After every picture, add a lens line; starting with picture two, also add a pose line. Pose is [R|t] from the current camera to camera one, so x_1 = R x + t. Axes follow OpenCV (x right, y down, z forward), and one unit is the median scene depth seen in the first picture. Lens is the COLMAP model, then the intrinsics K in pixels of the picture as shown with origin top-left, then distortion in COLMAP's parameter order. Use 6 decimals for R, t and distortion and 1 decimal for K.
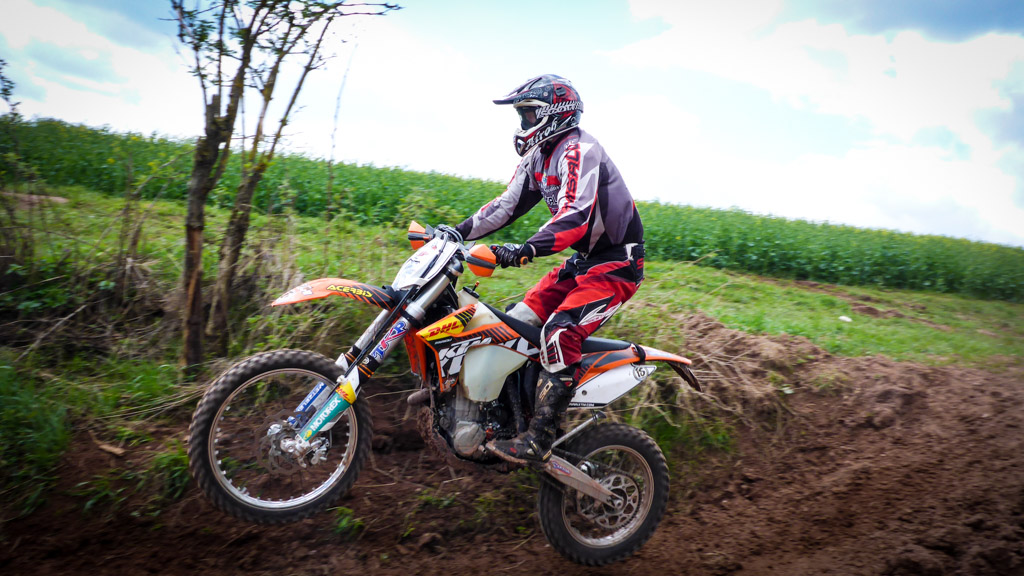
lens RADIAL K [[849.5, 0, 512.1], [0, 849.5, 285.1], [0, 0, 1]] dist [-0.020050, -0.005696]
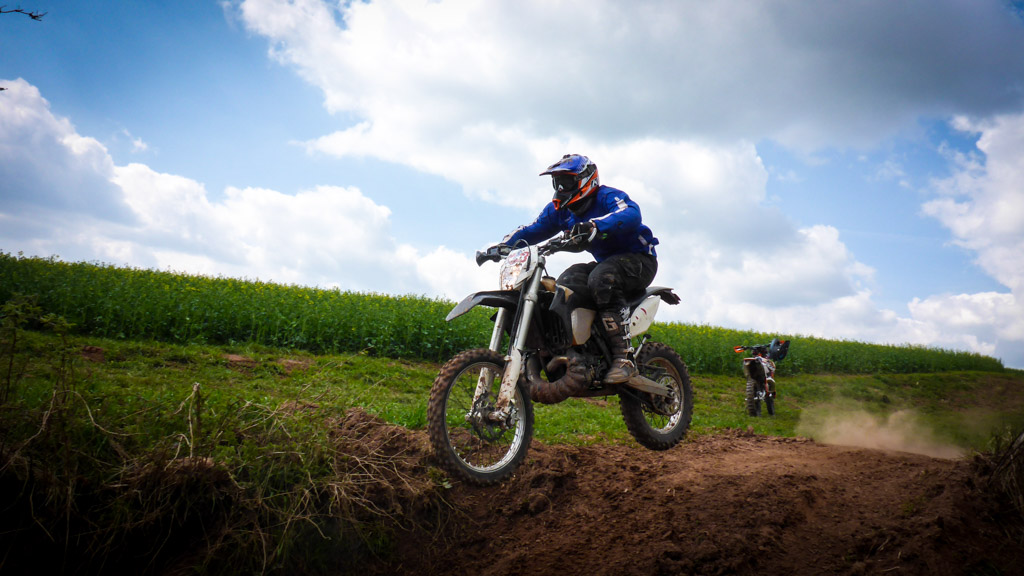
lens RADIAL K [[850.4, 0, 511.6], [0, 850.4, 267.3], [0, 0, 1]] dist [-0.038995, 0.011164]
pose [[0.935714, -0.013659, 0.352494, 0.051710], [0.056785, 0.992051, -0.112299, -0.013842], [-0.348158, 0.125096, 0.929052, 0.016338]]
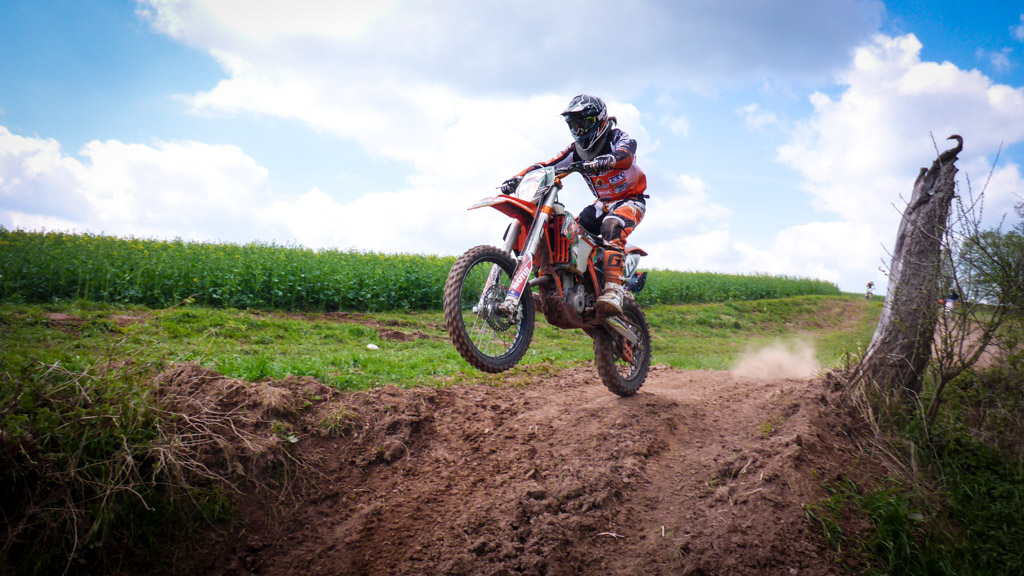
lens RADIAL K [[851.7, 0, 513.5], [0, 851.7, 270.8], [0, 0, 1]] dist [-0.037094, 0.008567]
pose [[0.864443, -0.078622, 0.496545, 0.095662], [0.107009, 0.993837, -0.028933, -0.004596], [-0.491210, 0.078145, 0.867529, 0.077228]]
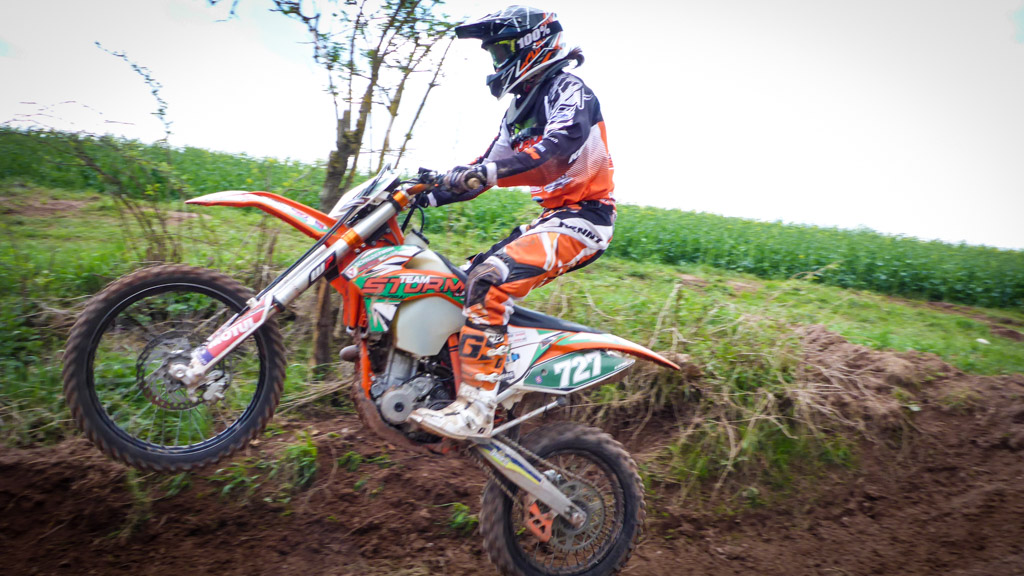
lens RADIAL K [[848.9, 0, 512.0], [0, 848.9, 288.0], [0, 0, 1]] dist [-0.020466, -0.001304]
pose [[0.990302, 0.008059, -0.138696, 0.004779], [-0.011372, 0.999668, -0.023112, 0.016885], [0.138464, 0.024465, 0.990065, -0.017628]]
